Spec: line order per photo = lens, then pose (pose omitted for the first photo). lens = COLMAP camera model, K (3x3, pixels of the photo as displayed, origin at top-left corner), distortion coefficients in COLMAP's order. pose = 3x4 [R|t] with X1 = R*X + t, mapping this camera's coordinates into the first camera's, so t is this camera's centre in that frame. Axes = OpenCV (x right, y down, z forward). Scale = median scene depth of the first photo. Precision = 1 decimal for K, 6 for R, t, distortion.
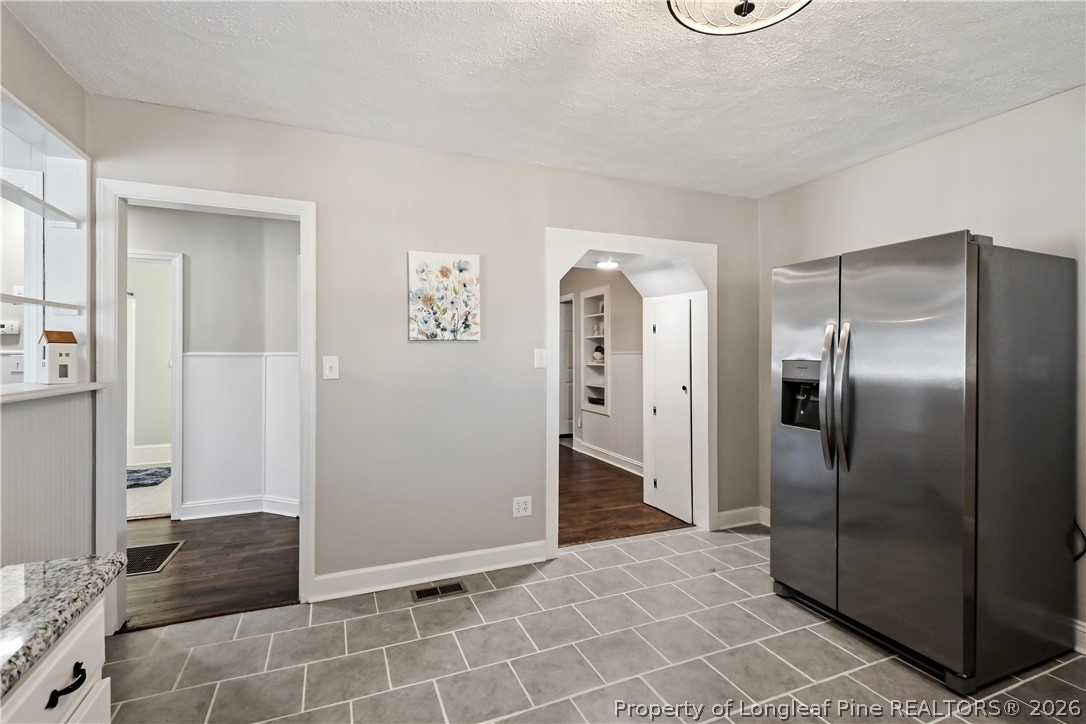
lens RADIAL K [[498.6, 0, 548.4], [0, 498.6, 351.8], [0, 0, 1]] dist [0.014049, -0.005021]
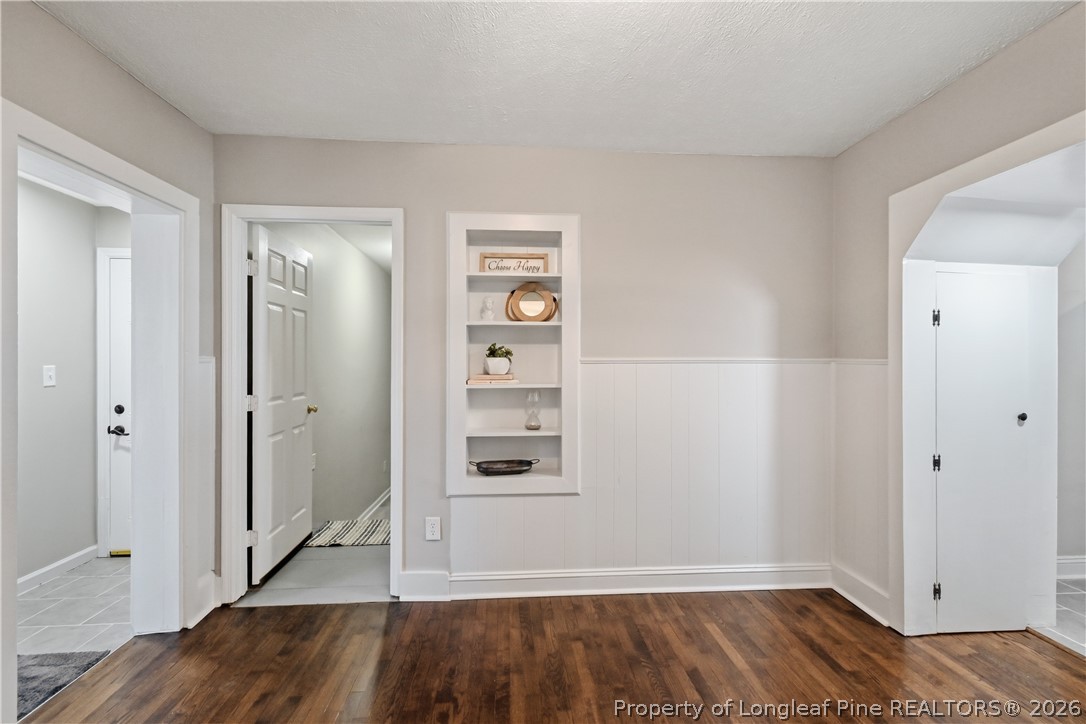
lens RADIAL K [[498.6, 0, 541.5], [0, 498.6, 359.6], [0, 0, 1]] dist [0.014049, -0.005021]
pose [[0.328706, -0.007652, 0.944401, -0.709908], [-0.001856, 0.999960, 0.008748, -0.004263], [-0.944431, -0.004629, 0.328678, 1.876913]]
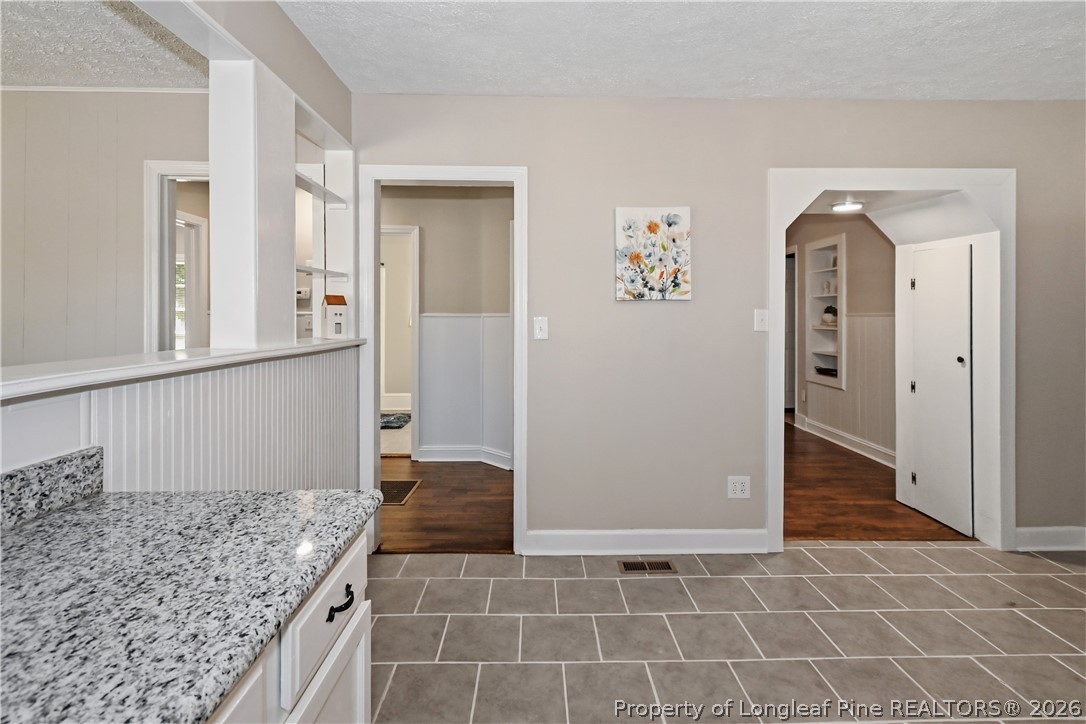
lens RADIAL K [[519.9, 0, 553.1], [0, 519.9, 318.2], [0, 0, 1]] dist [0.013726, -0.005866]
pose [[0.930127, 0.002808, -0.367227, -0.023307], [-0.000007, 0.999971, 0.007629, 0.003141], [0.367238, -0.007093, 0.930100, 0.024548]]
